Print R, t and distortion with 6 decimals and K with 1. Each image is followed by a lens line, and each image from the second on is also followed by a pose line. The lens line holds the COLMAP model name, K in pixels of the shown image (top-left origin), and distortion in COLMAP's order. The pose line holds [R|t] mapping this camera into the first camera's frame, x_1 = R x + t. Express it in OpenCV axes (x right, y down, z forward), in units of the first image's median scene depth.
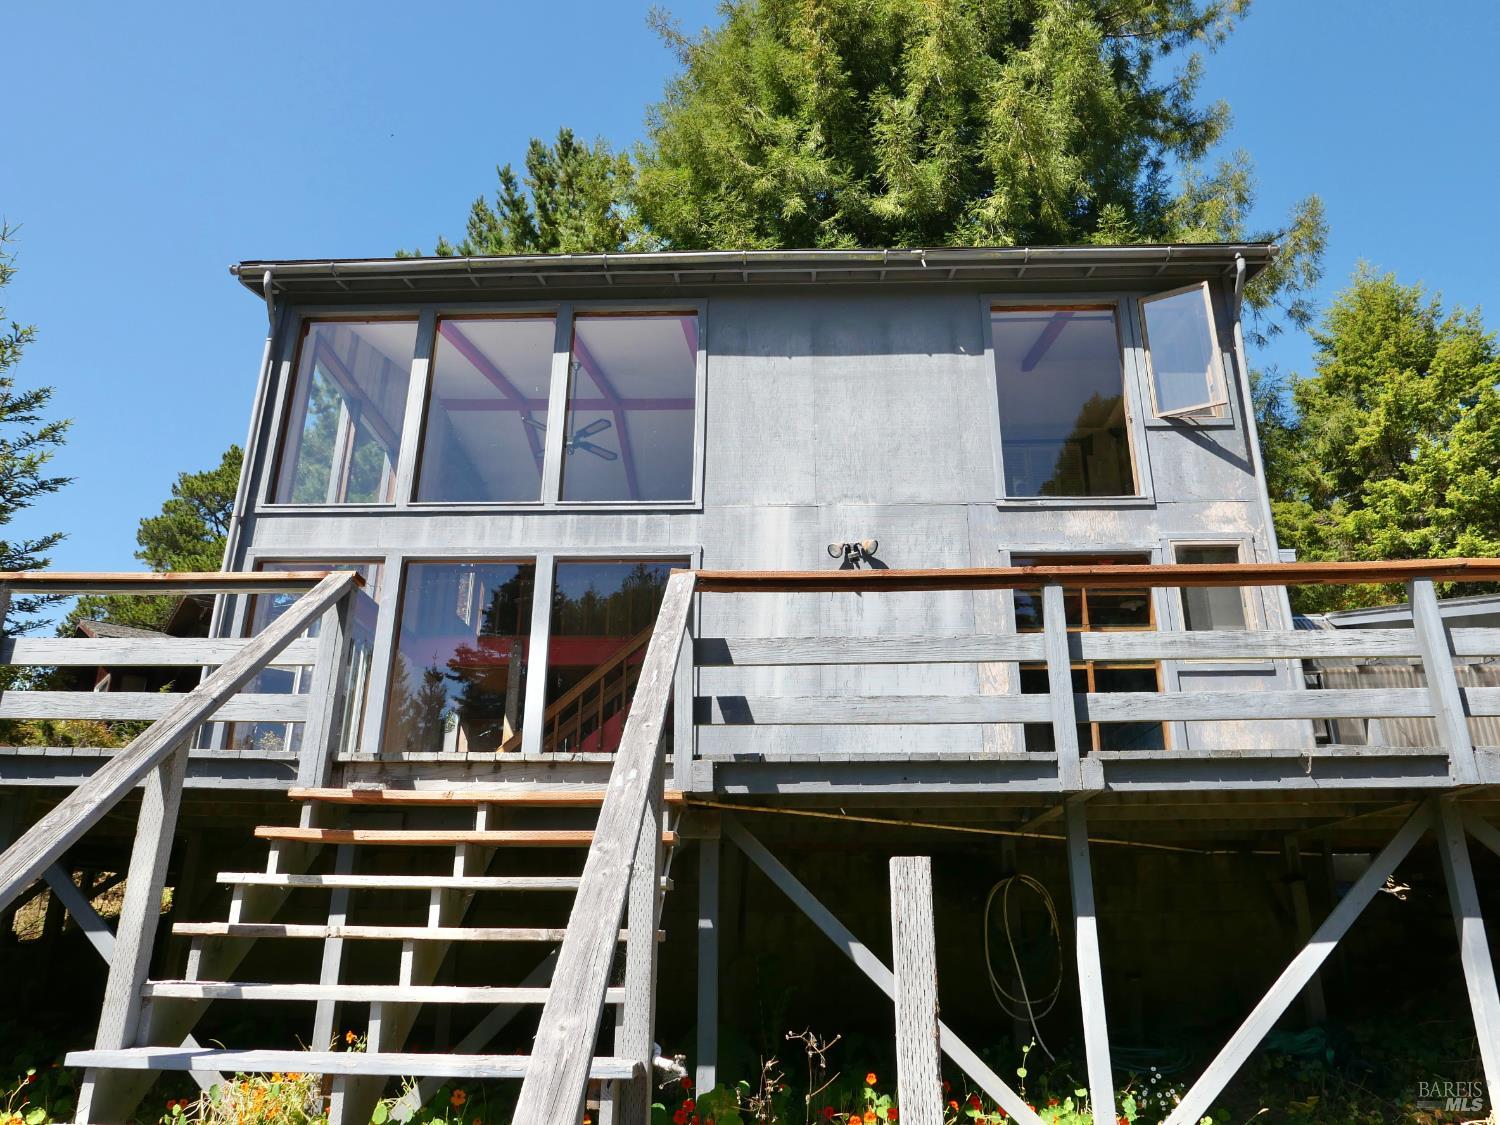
lens RADIAL K [[1074.0, 0, 750.0], [0, 1074.0, 562.5], [0, 0, 1]] dist [-0.020527, 0.002641]
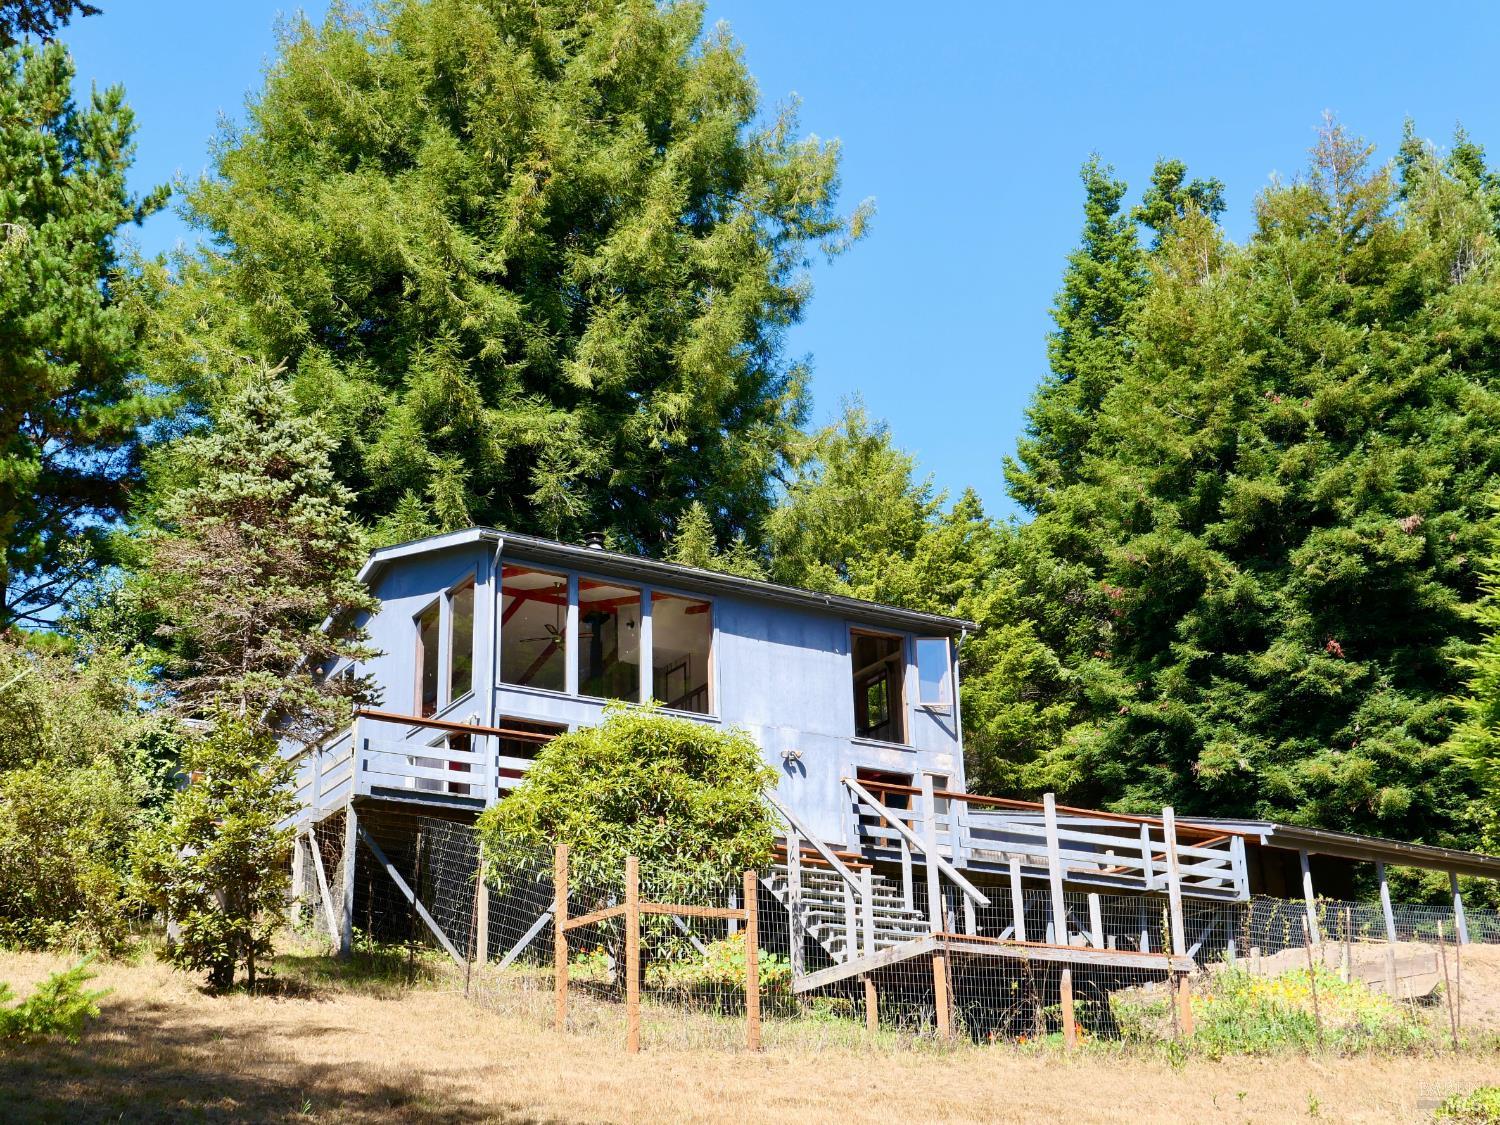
lens RADIAL K [[2139.6, 0, 750.0], [0, 2139.6, 562.5], [0, 0, 1]] dist [-0.004006, -0.003007]
pose [[0.828921, 0.175582, 0.531094, -1.920018], [-0.161078, 0.984166, -0.073963, -0.051931], [-0.535672, -0.024238, 0.844078, -2.038228]]
